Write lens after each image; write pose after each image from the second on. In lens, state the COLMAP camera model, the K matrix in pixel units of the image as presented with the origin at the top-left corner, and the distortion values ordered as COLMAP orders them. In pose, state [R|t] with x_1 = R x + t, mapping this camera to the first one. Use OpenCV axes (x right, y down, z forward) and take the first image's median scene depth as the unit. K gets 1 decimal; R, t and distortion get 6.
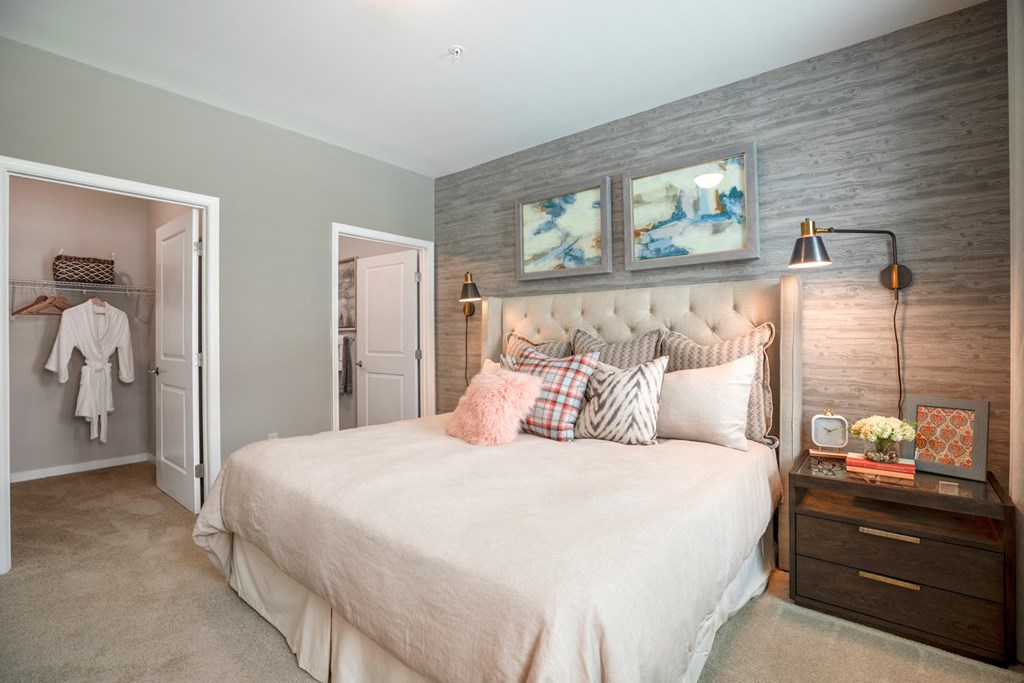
lens RADIAL K [[472.4, 0, 510.5], [0, 472.4, 331.8], [0, 0, 1]] dist [-0.016915, 0.000017]
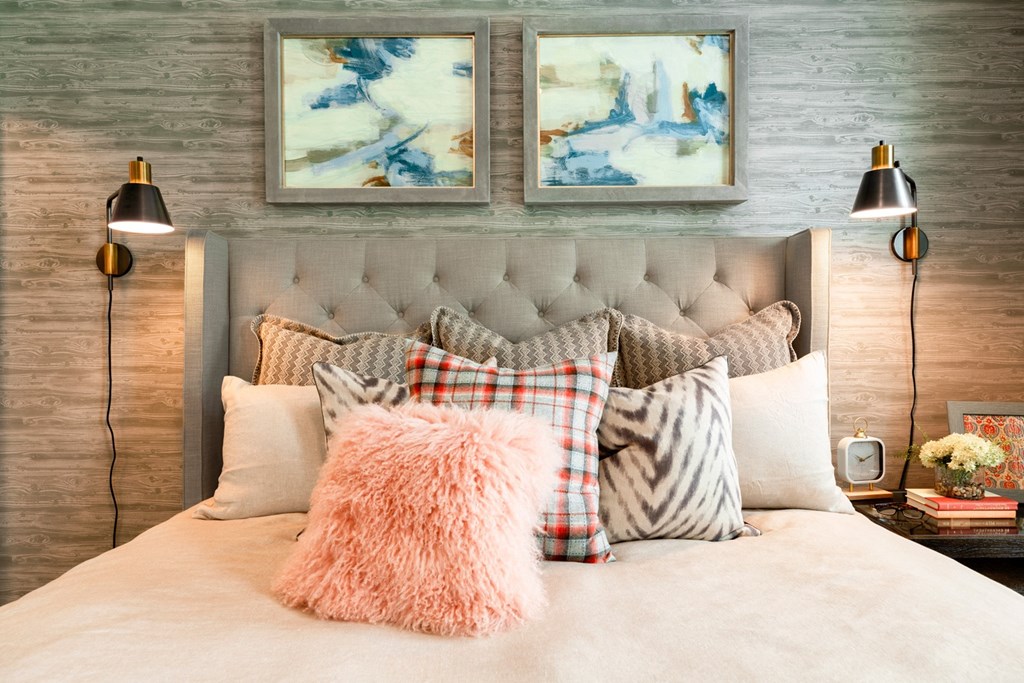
lens RADIAL K [[635.5, 0, 510.8], [0, 635.5, 335.0], [0, 0, 1]] dist [0.013207, 0.002501]
pose [[0.774354, -0.001931, 0.632749, -0.309656], [-0.005121, 0.999943, 0.009320, 0.021472], [-0.632732, -0.010457, 0.774301, 0.591881]]
